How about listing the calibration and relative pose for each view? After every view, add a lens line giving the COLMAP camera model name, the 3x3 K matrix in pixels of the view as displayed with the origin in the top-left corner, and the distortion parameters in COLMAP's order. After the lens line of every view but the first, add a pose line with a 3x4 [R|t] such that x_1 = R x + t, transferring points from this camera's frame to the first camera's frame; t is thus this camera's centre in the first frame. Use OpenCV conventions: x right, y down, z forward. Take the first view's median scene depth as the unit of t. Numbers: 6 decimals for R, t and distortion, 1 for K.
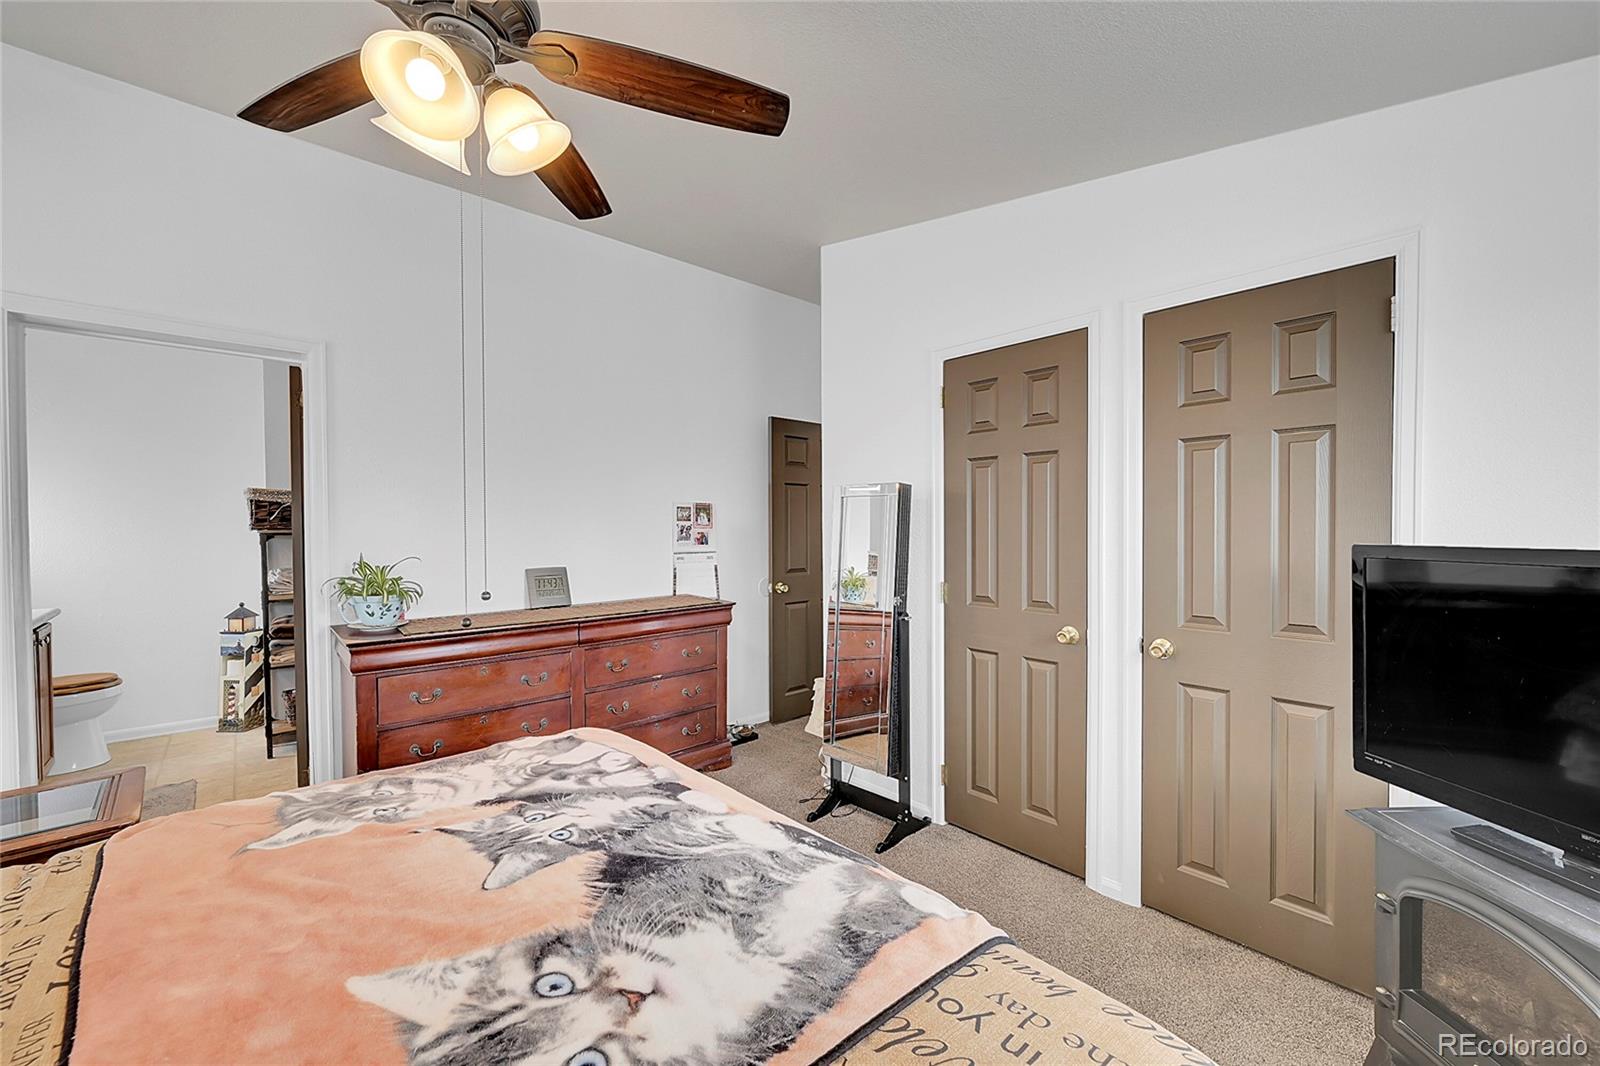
lens RADIAL K [[628.2, 0, 808.1], [0, 628.2, 535.4], [0, 0, 1]] dist [0.000597, -0.000185]
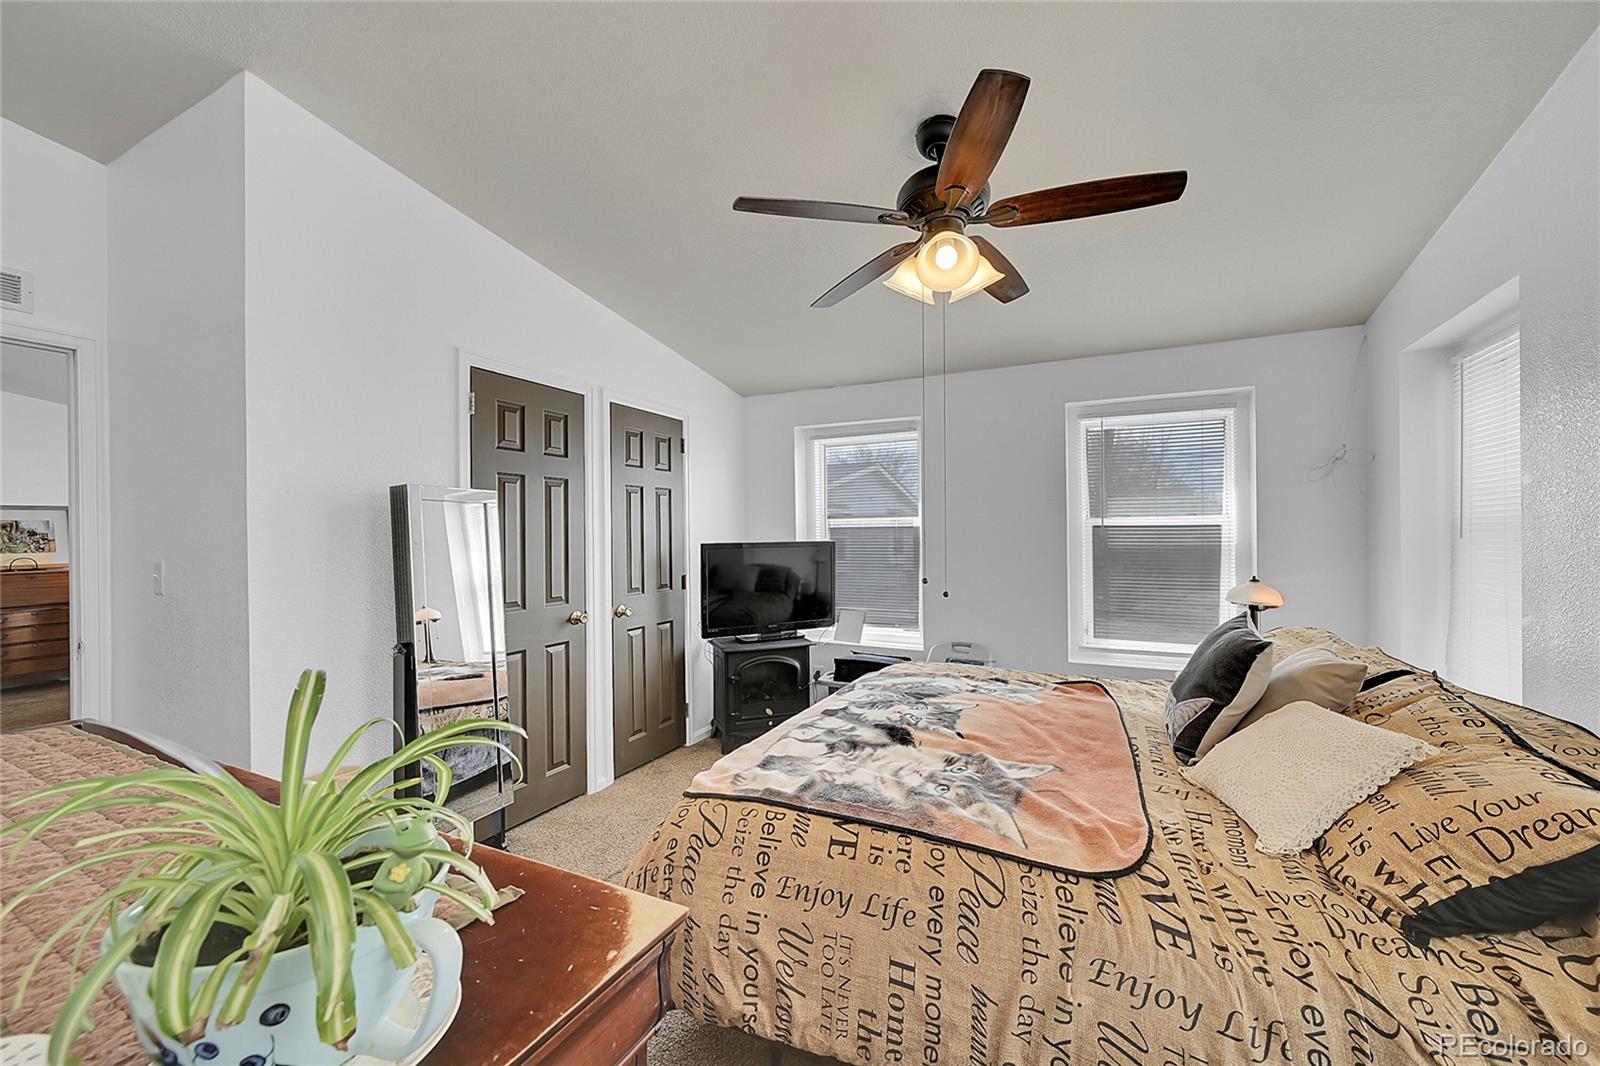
lens RADIAL K [[628.2, 0, 808.1], [0, 628.2, 535.4], [0, 0, 1]] dist [0.000597, -0.000185]
pose [[-0.361763, 0.004338, 0.932260, -1.527289], [0.023439, 0.999715, 0.004444, -0.019142], [-0.931975, 0.023459, -0.361762, 1.527781]]
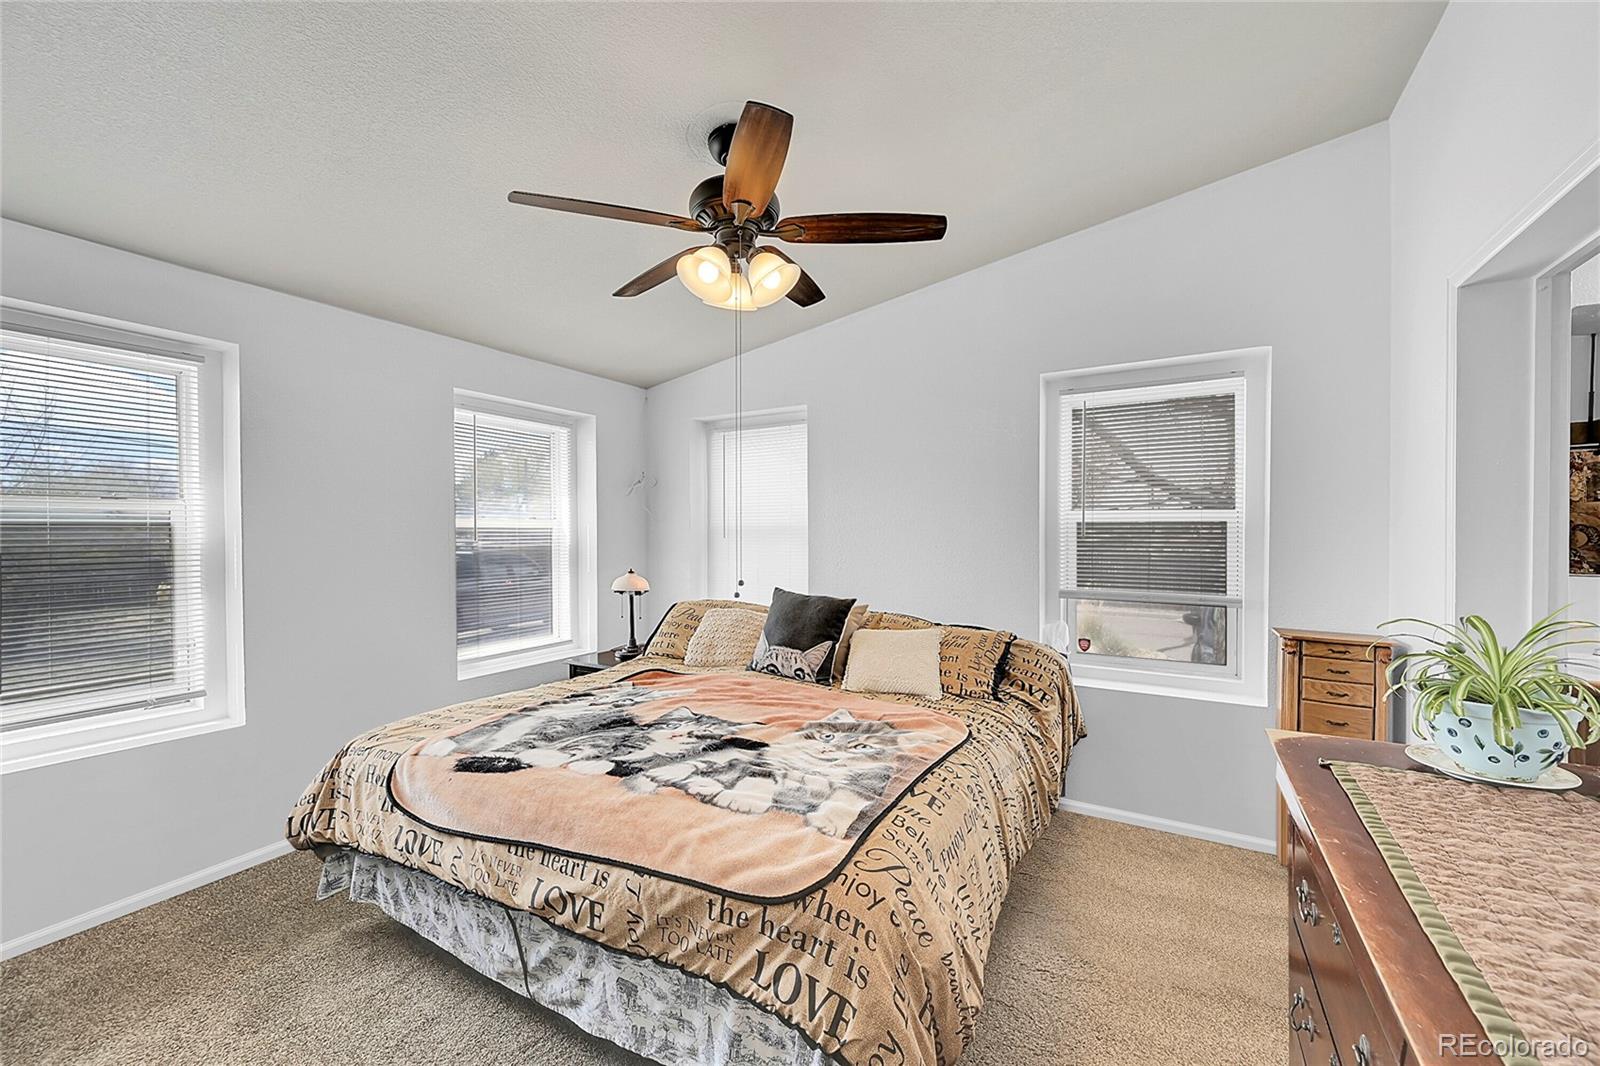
lens RADIAL K [[624.3, 0, 810.5], [0, 624.3, 542.8], [0, 0, 1]] dist [-0.000339, 0.000235]
pose [[-0.953263, 0.008314, -0.302028, -0.194796], [-0.001885, 0.999438, 0.033461, -0.041091], [0.302136, 0.032467, -0.952712, 2.088840]]
